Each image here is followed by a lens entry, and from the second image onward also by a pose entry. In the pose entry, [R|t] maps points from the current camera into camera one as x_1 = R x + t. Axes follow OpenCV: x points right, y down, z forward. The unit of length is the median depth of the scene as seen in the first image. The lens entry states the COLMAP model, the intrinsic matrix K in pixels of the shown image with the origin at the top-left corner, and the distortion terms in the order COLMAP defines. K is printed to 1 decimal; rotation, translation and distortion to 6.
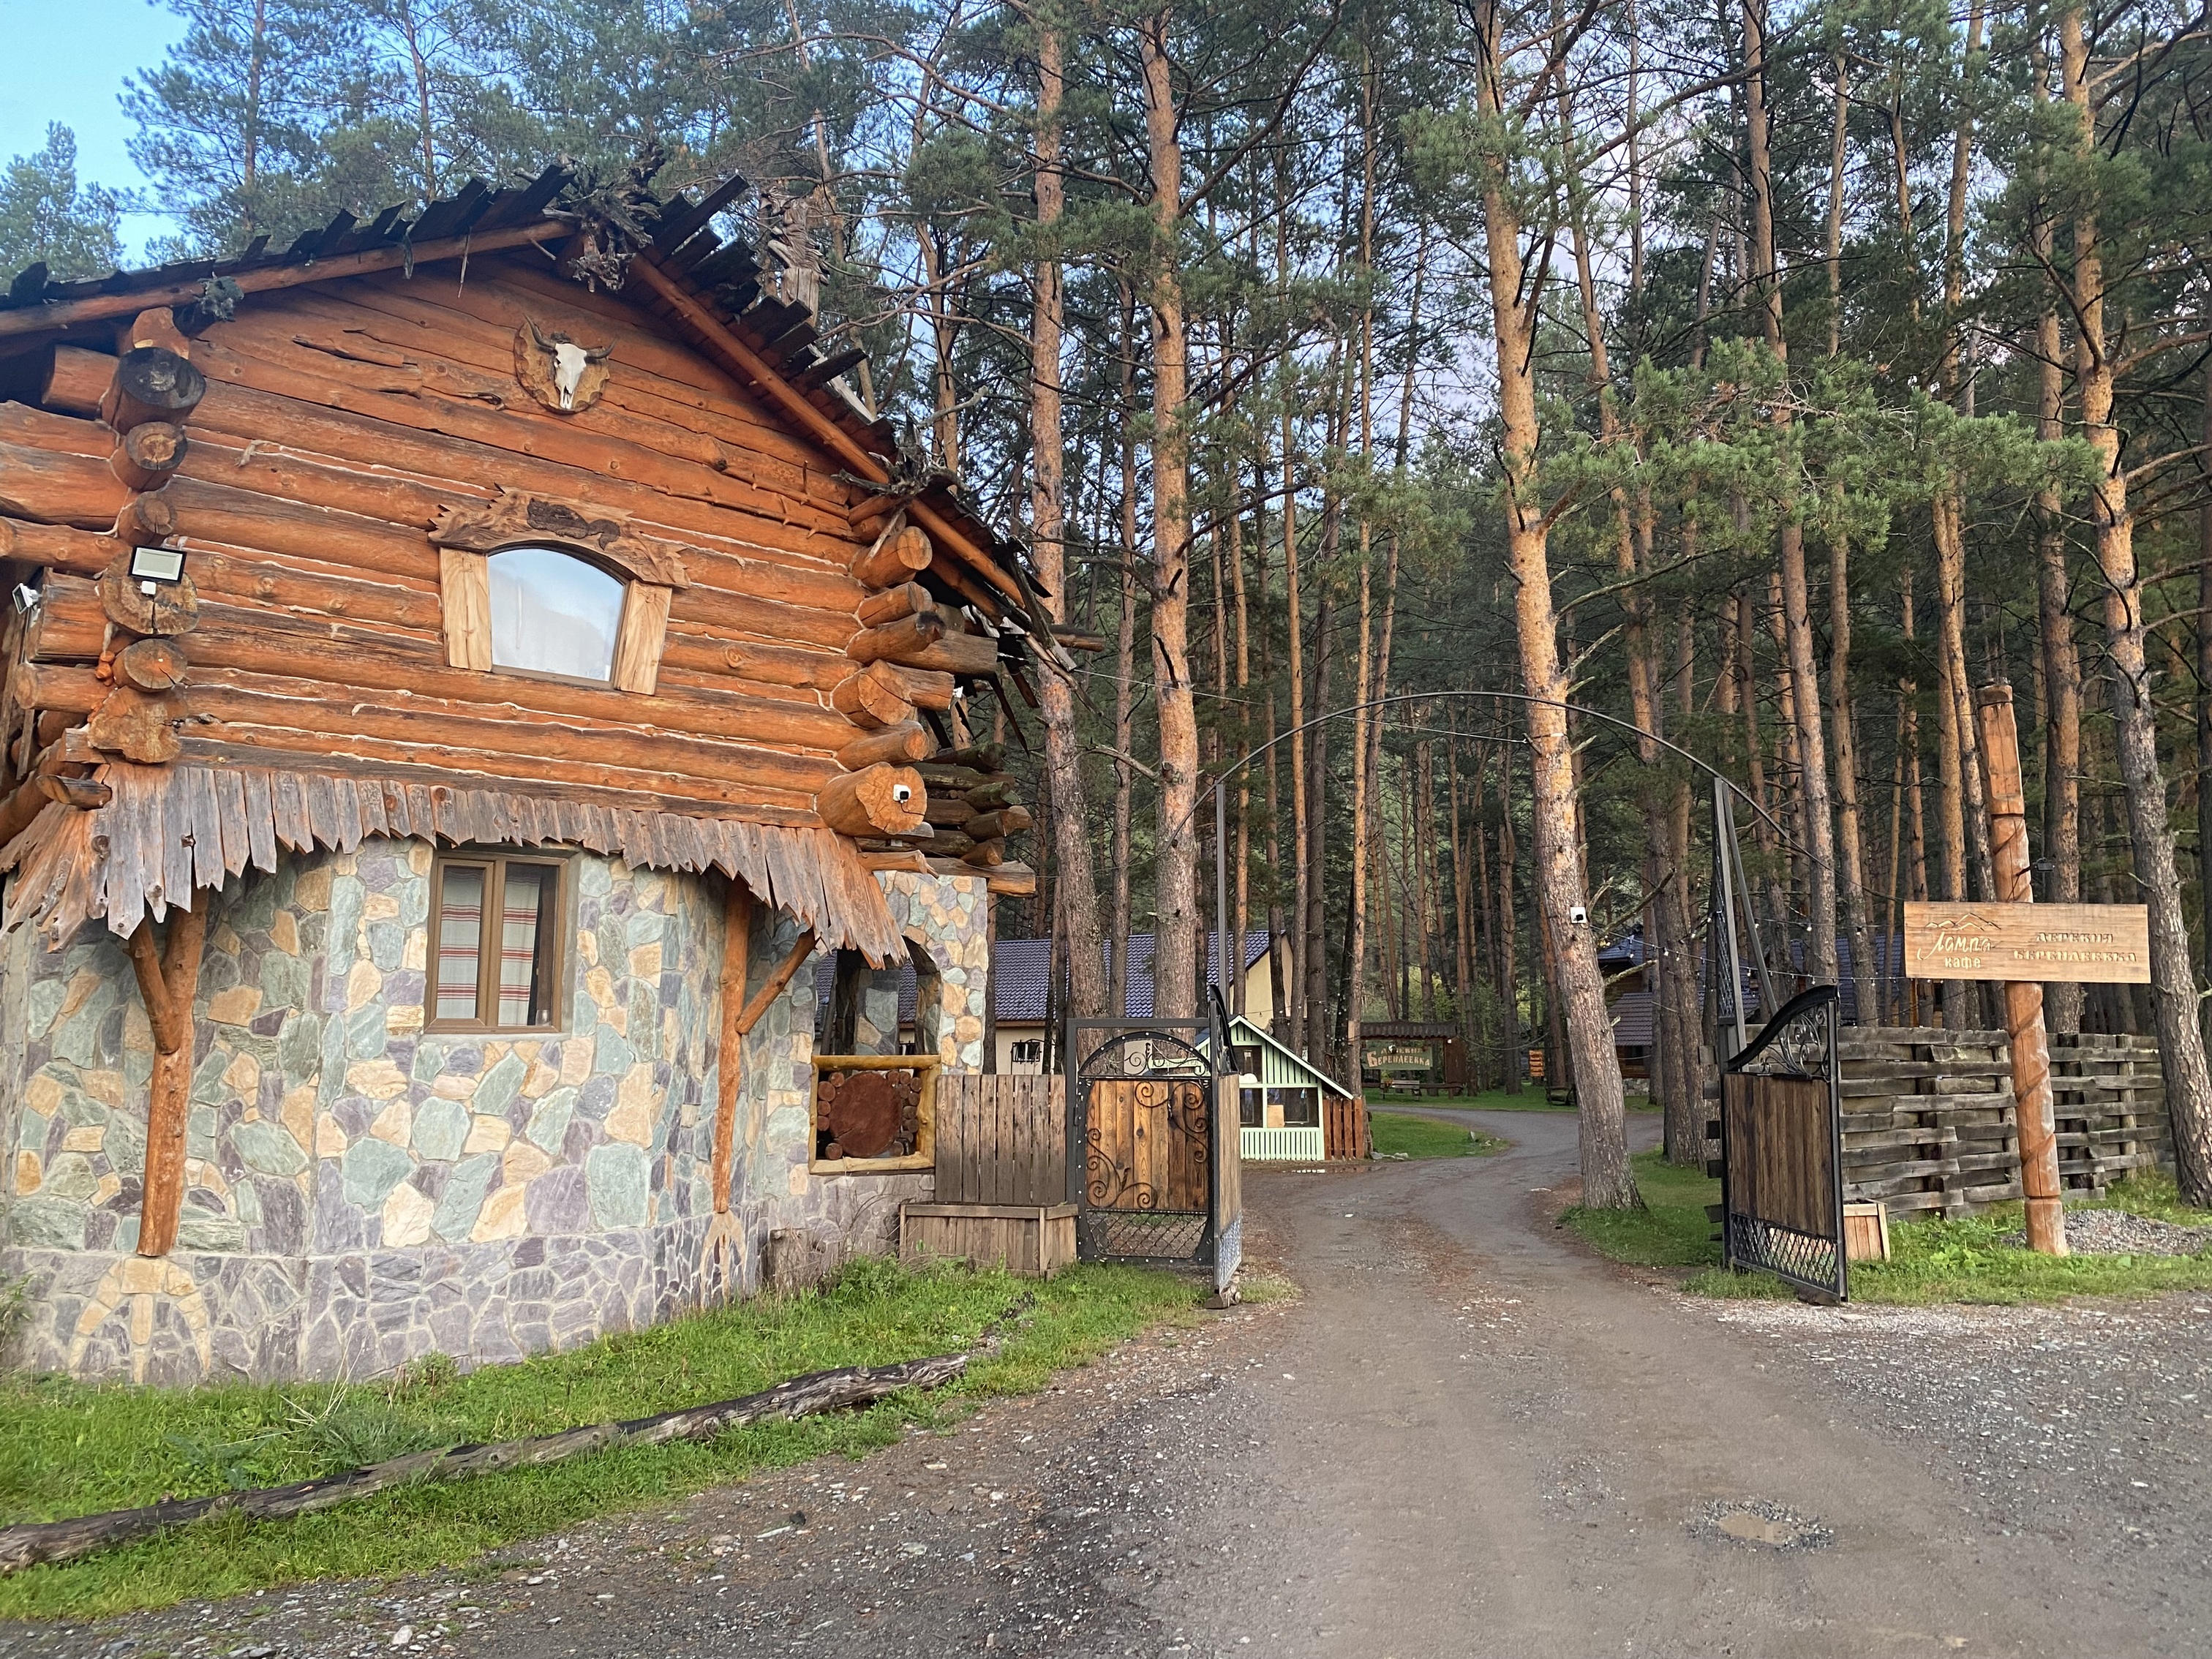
lens RADIAL K [[1663.2, 0, 1074.6], [0, 1663.2, 802.1], [0, 0, 1]] dist [0.145527, -0.276013]
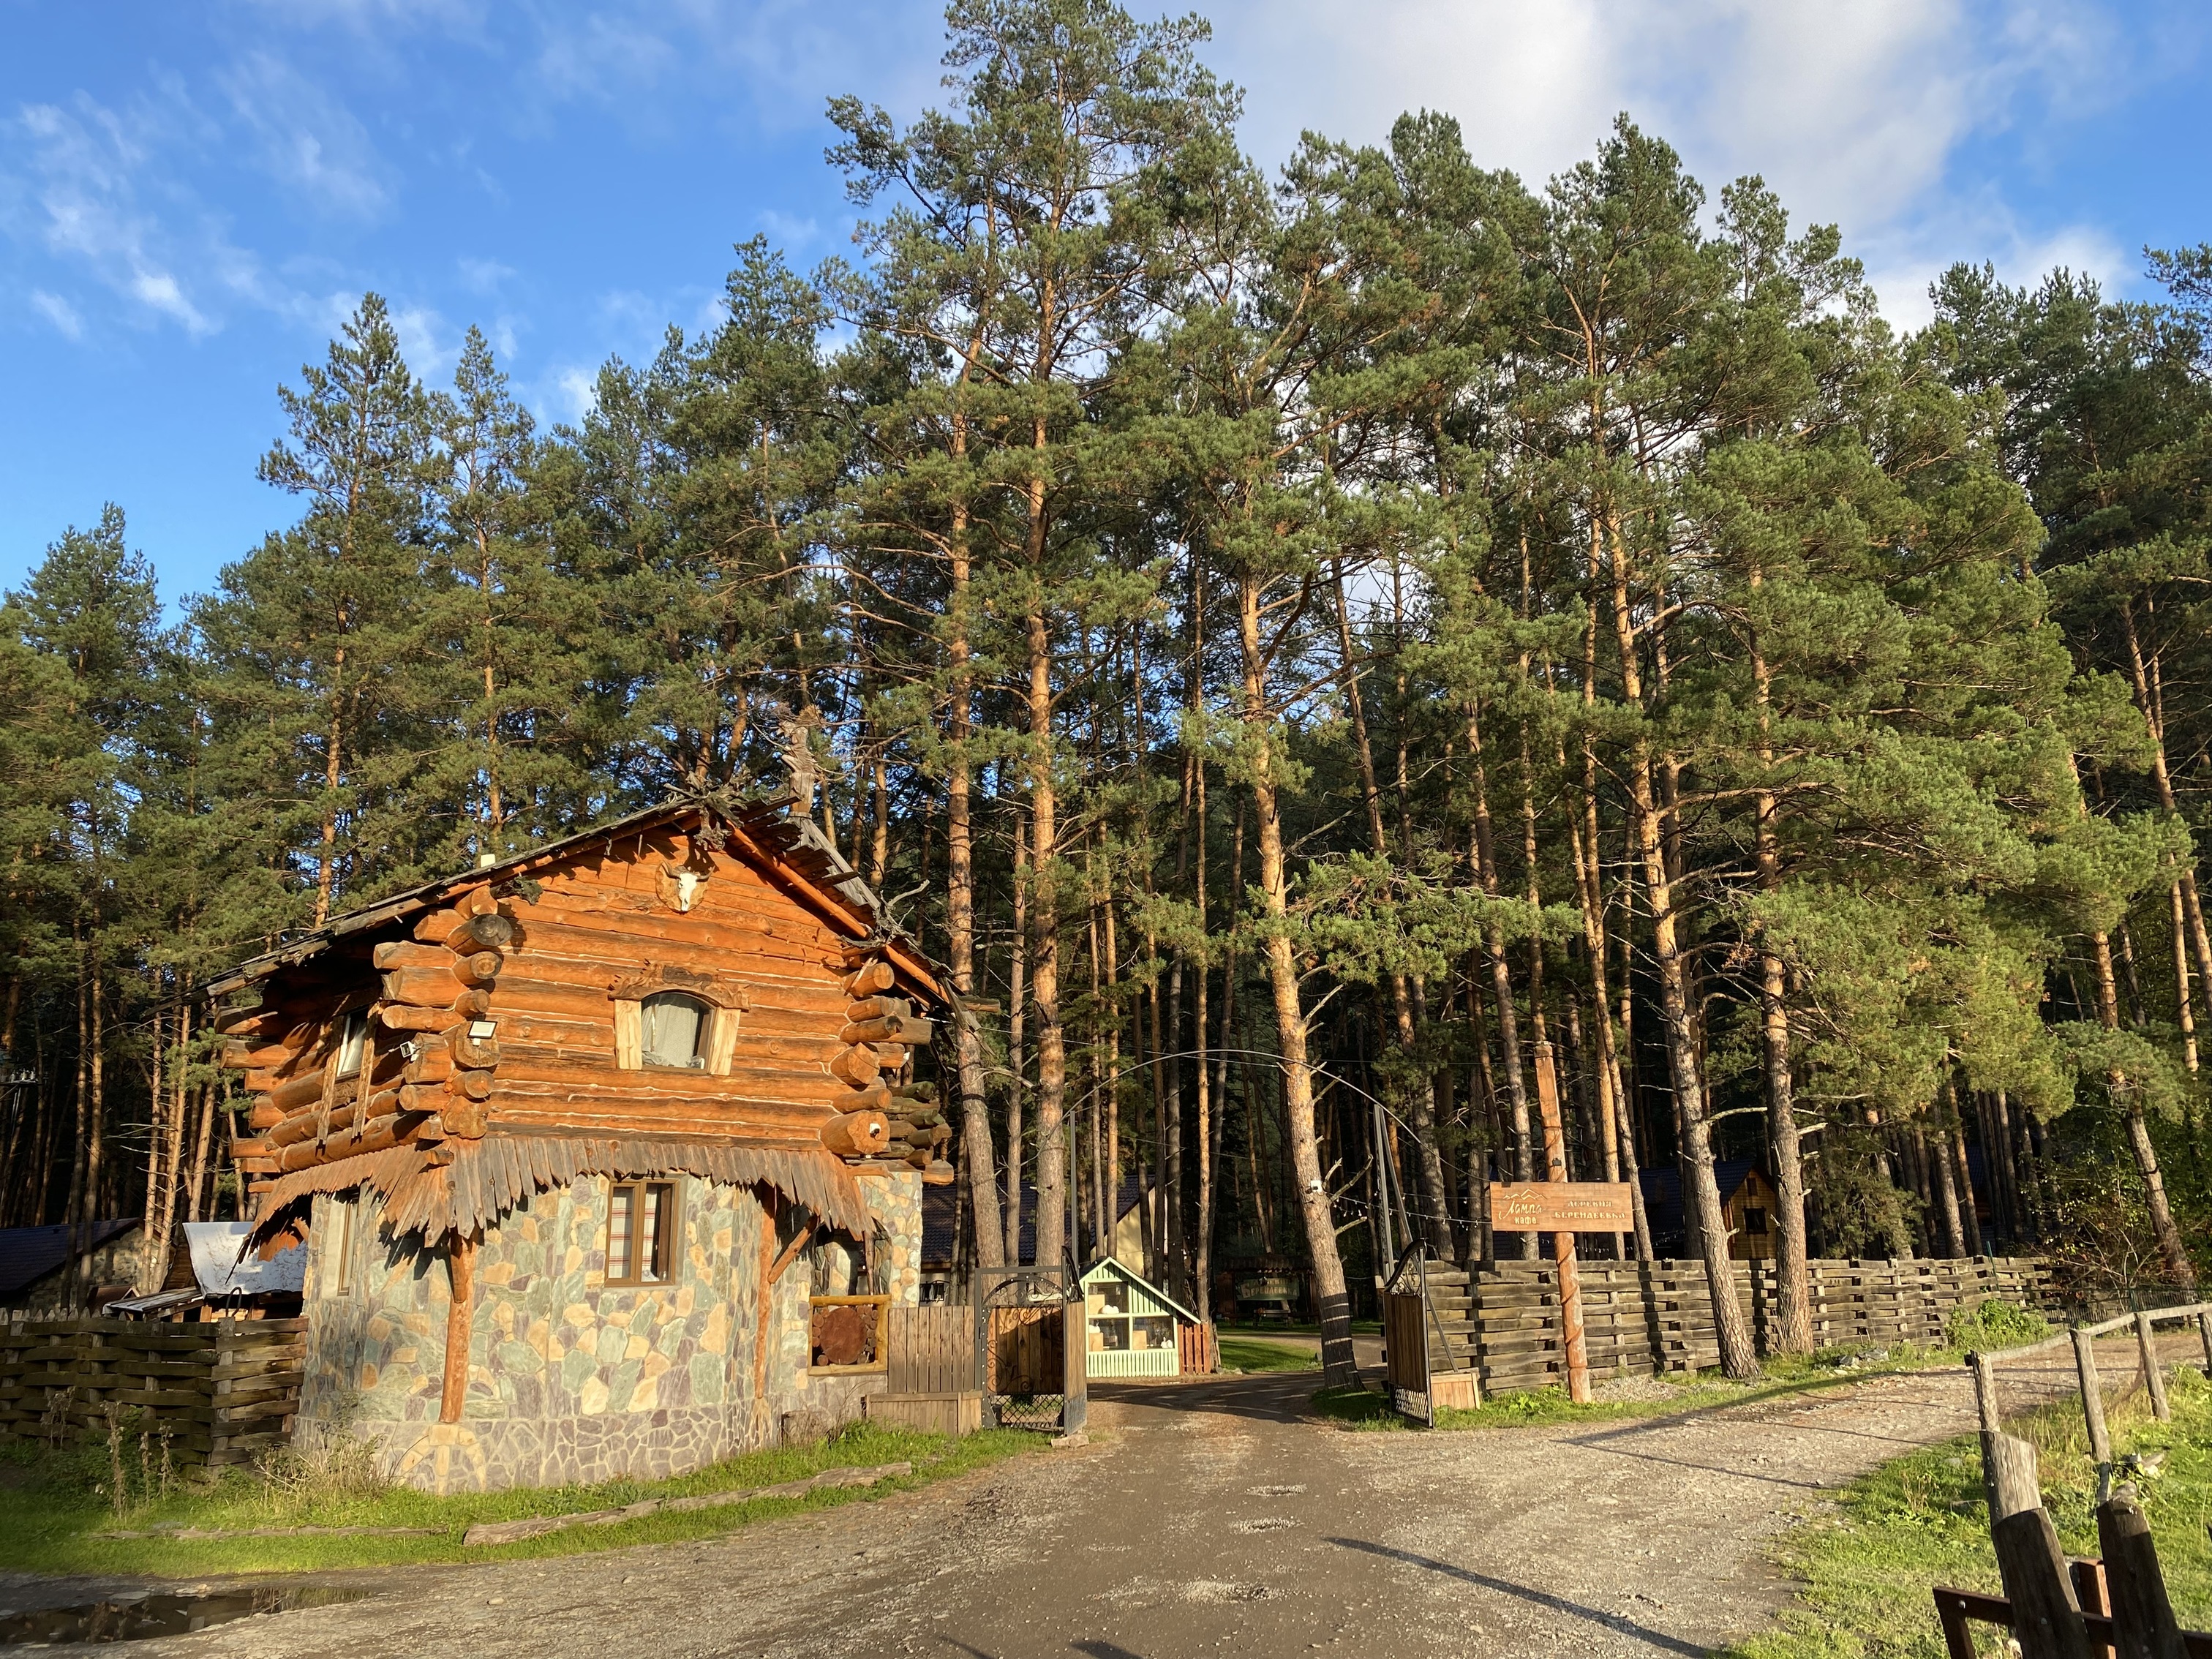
lens RADIAL K [[1614.7, 0, 1106.0], [0, 1614.7, 829.5], [0, 0, 1]] dist [0.101376, -0.200430]
pose [[0.996736, -0.000462, 0.080728, -0.006036], [0.010758, 0.991825, -0.127154, -0.094325], [-0.080010, 0.127607, 0.988592, -0.648483]]
